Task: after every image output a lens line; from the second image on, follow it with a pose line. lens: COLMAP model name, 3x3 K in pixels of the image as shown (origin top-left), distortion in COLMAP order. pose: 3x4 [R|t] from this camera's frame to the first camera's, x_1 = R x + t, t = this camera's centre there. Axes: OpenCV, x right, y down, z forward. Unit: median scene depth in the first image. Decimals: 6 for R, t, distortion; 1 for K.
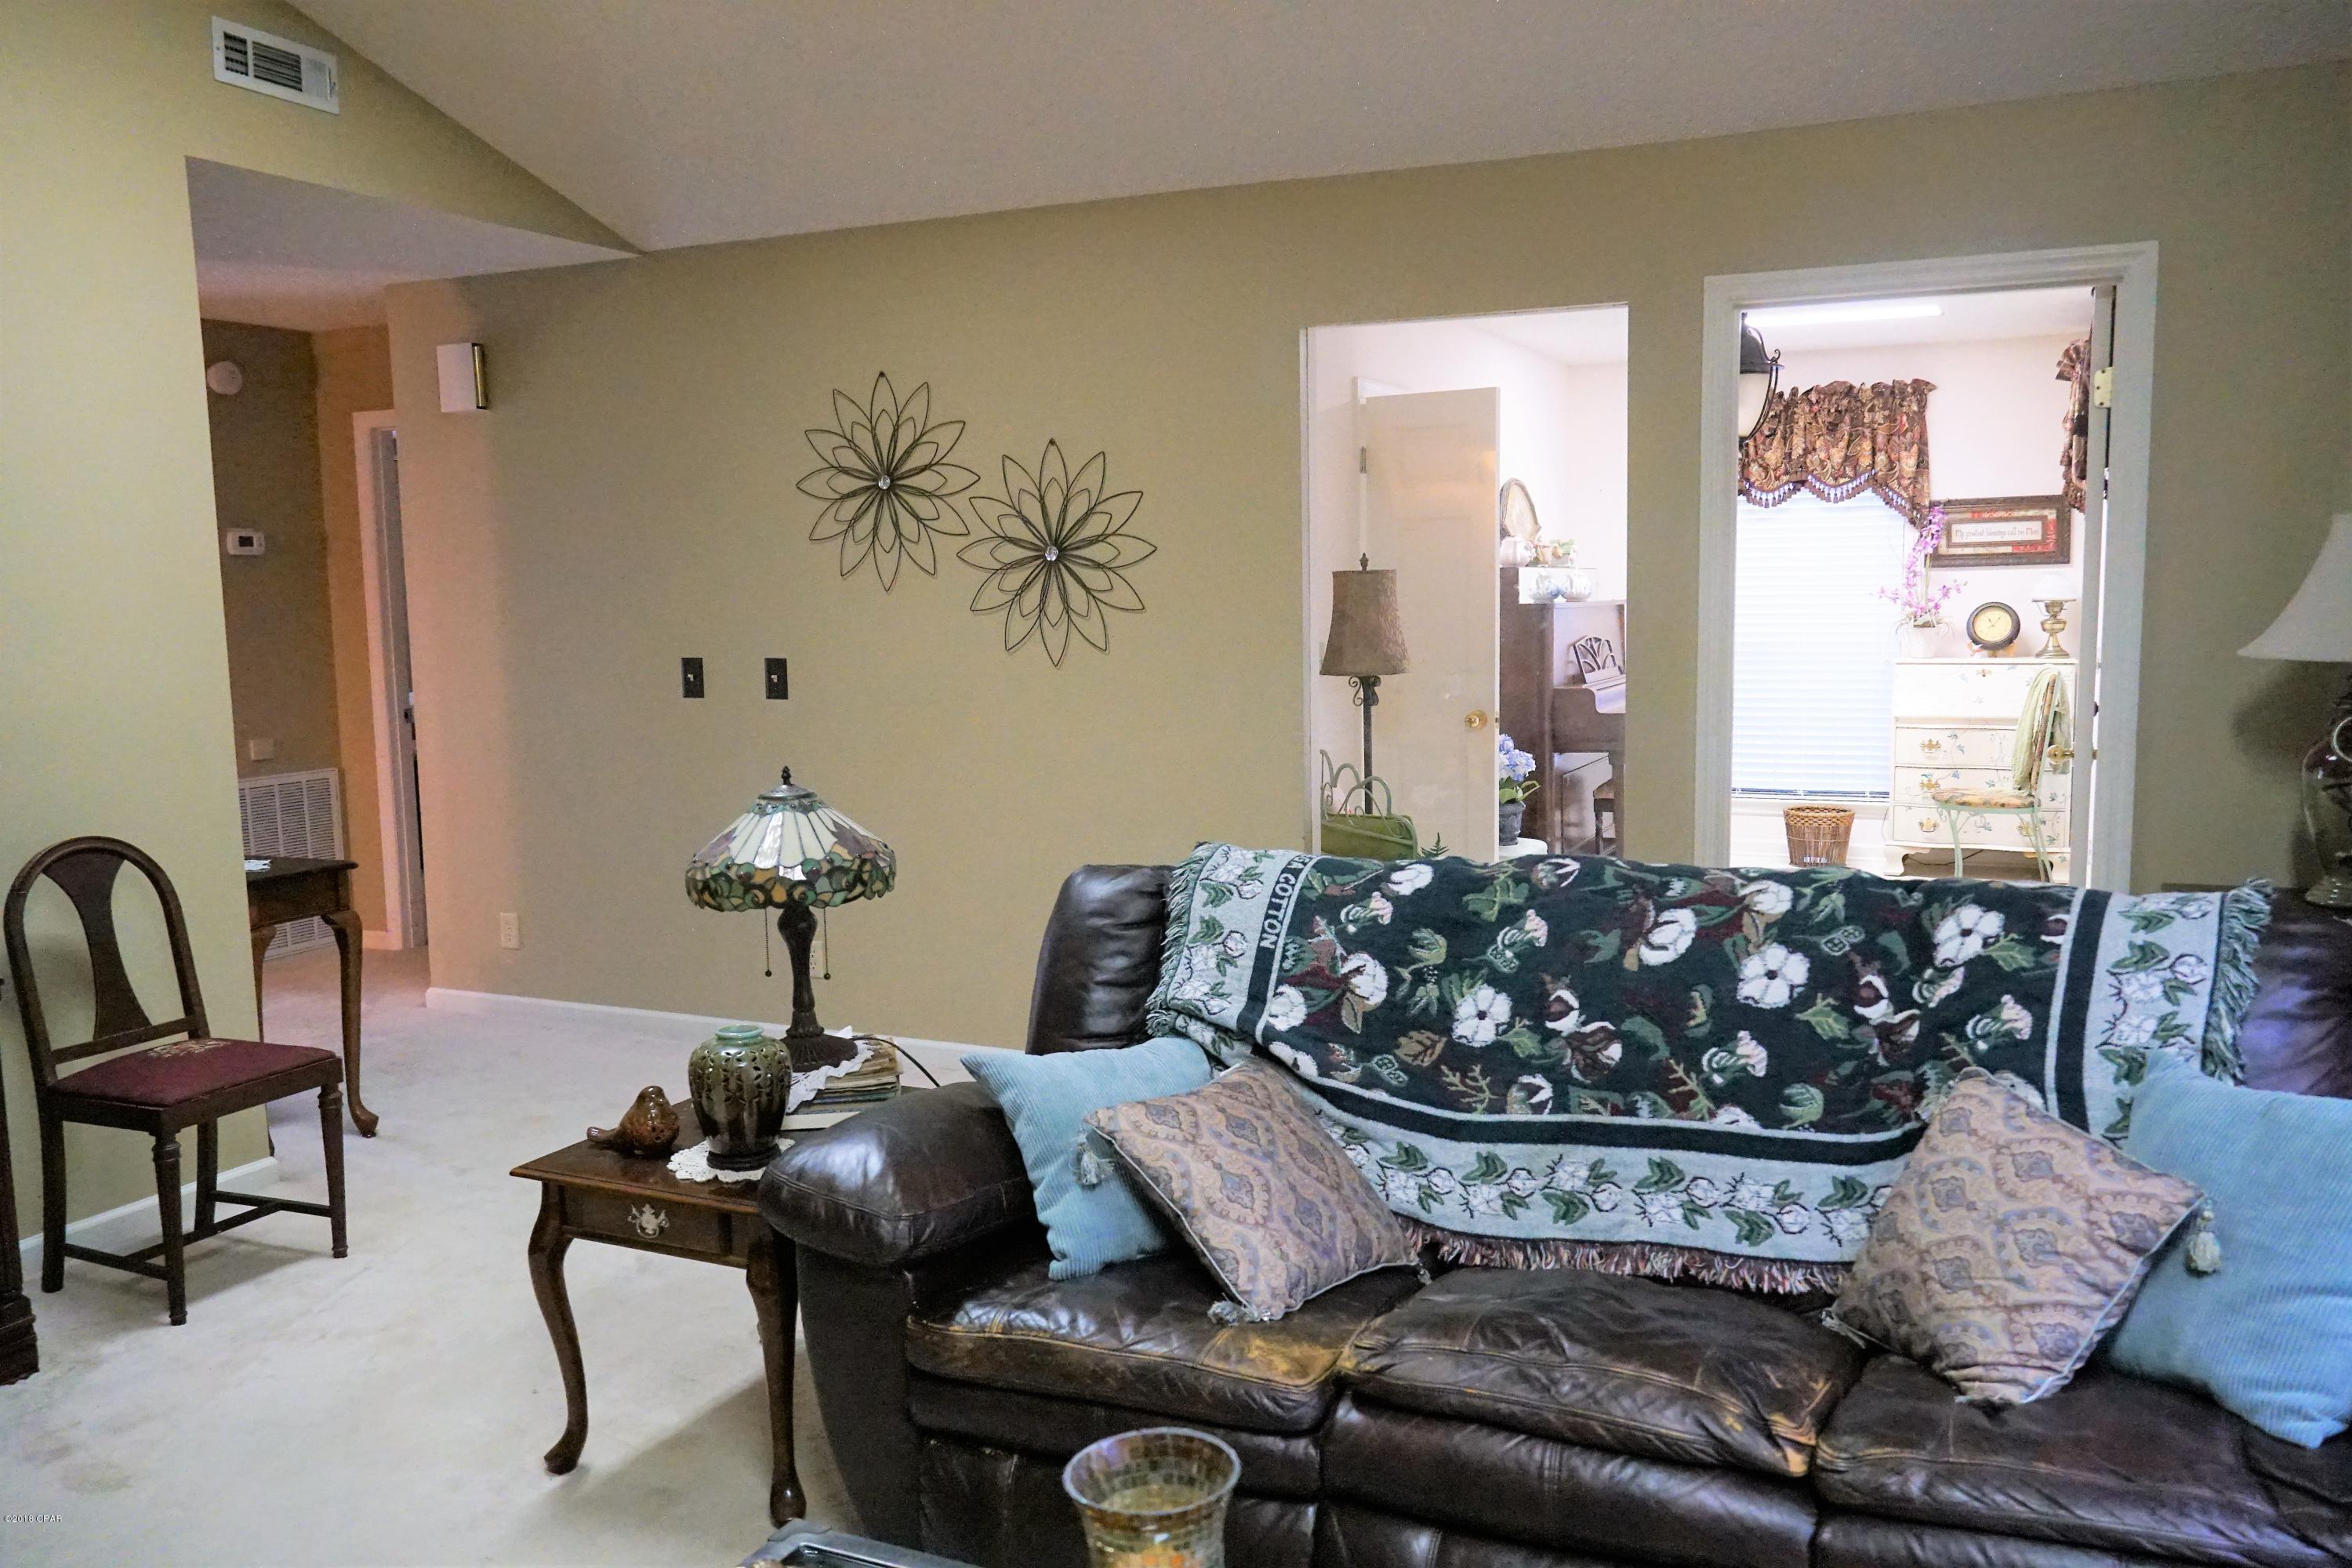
lens RADIAL K [[1845.5, 0, 1169.9], [0, 1845.5, 805.4], [0, 0, 1]] dist [-0.037932, 0.065671]
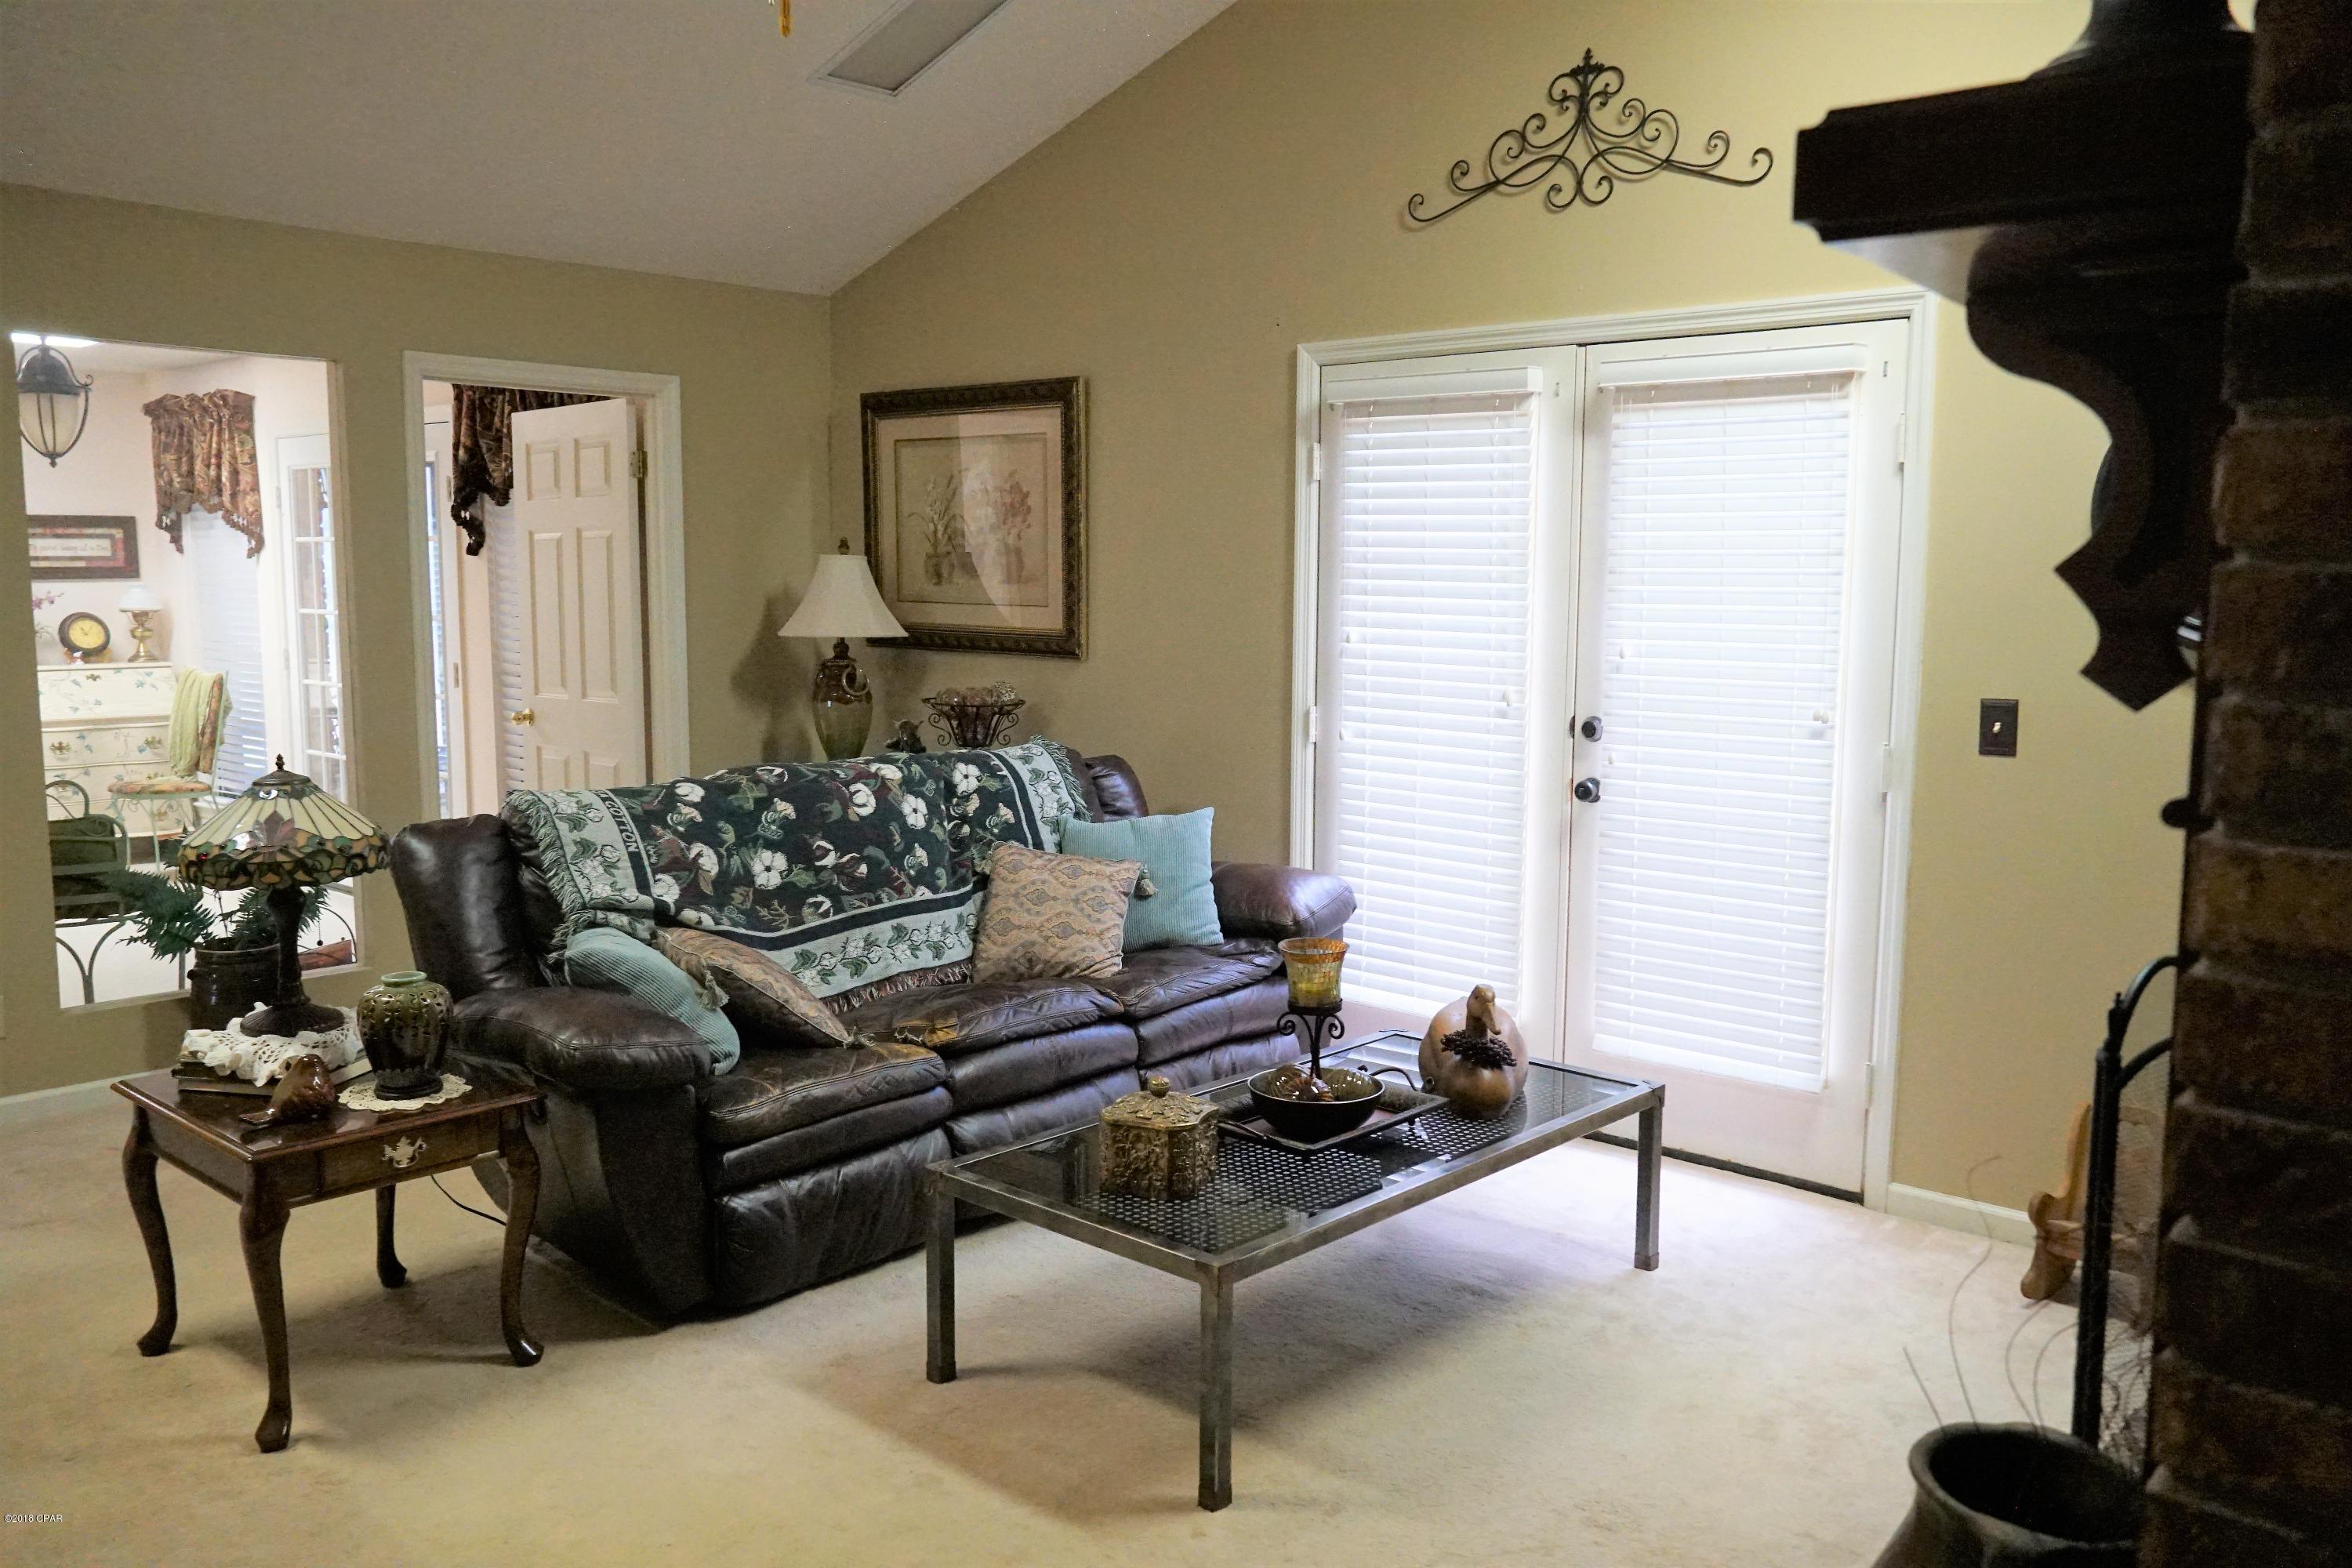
lens RADIAL K [[1845.5, 0, 1169.9], [0, 1845.5, 805.4], [0, 0, 1]] dist [-0.037932, 0.065671]
pose [[0.302044, -0.101042, 0.947924, -1.104938], [0.110233, 0.991399, 0.070552, -0.010124], [-0.946899, 0.083183, 0.310584, 0.182505]]
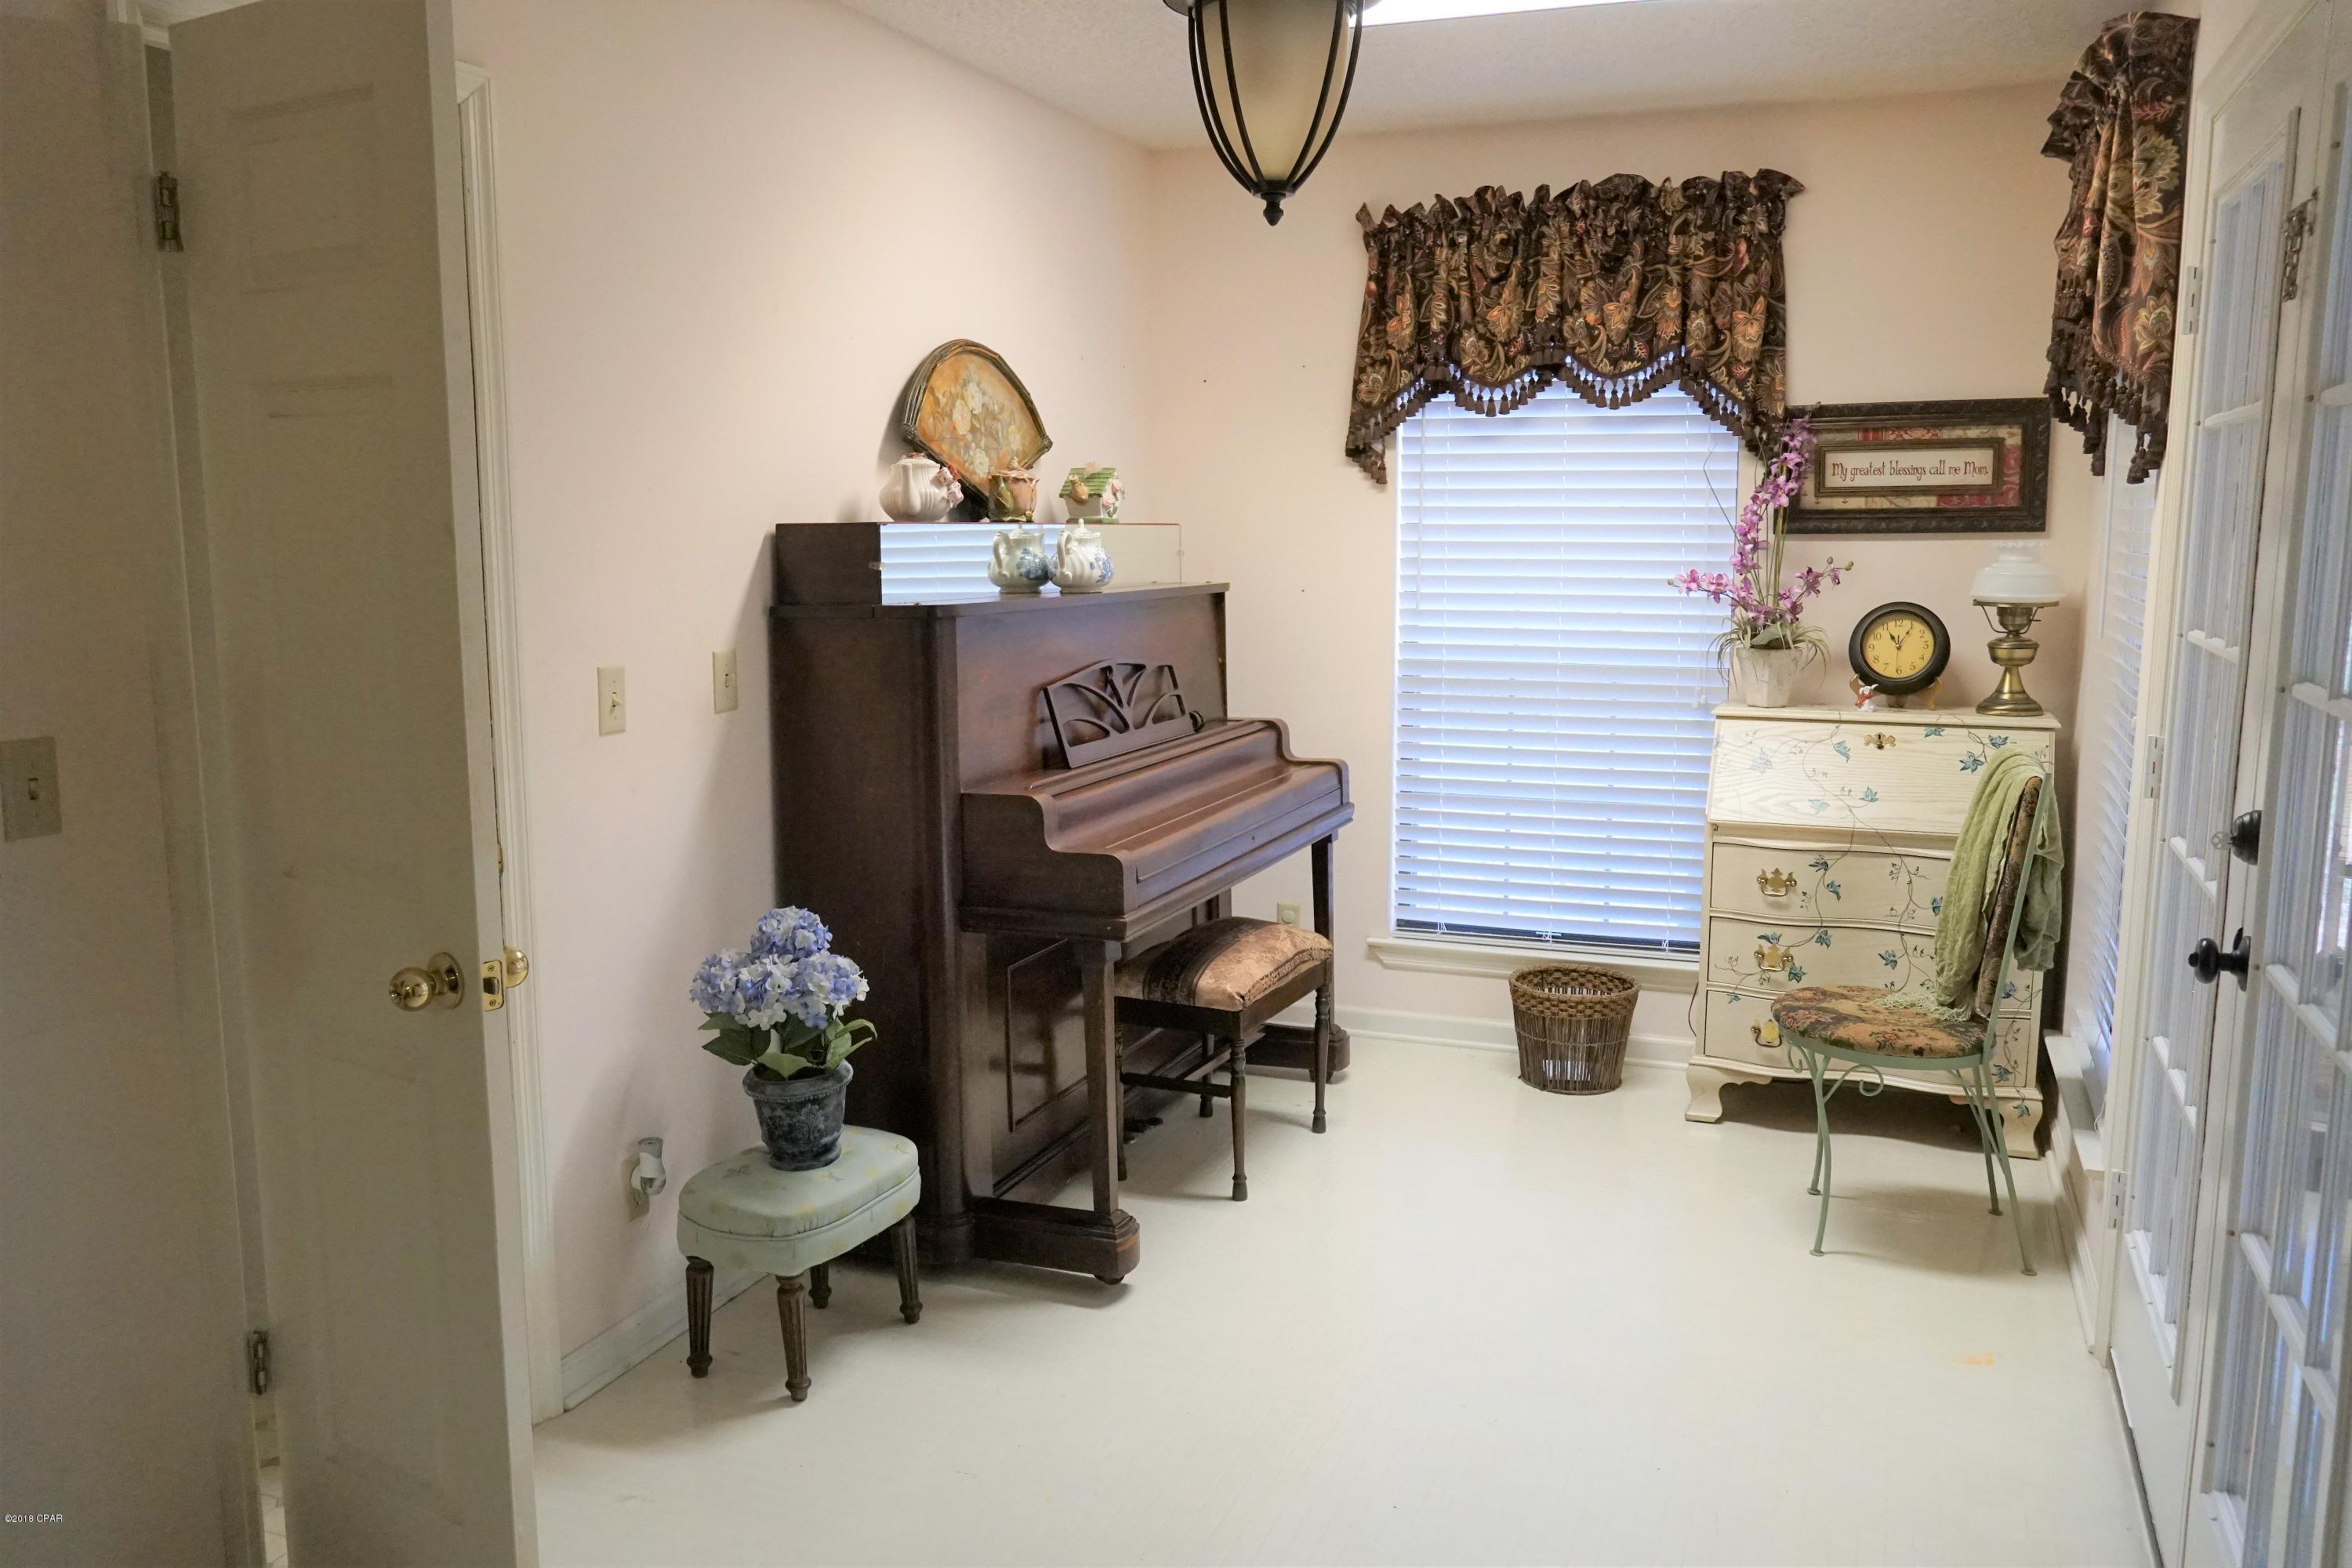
lens RADIAL K [[1876.4, 0, 1187.2], [0, 1876.4, 811.6], [0, 0, 1]] dist [-0.002324, 0.000483]
pose [[0.996801, 0.007313, 0.079583, 0.569753], [-0.009953, 0.999412, 0.032825, -0.186678], [-0.079297, -0.033512, 0.996288, 1.346035]]
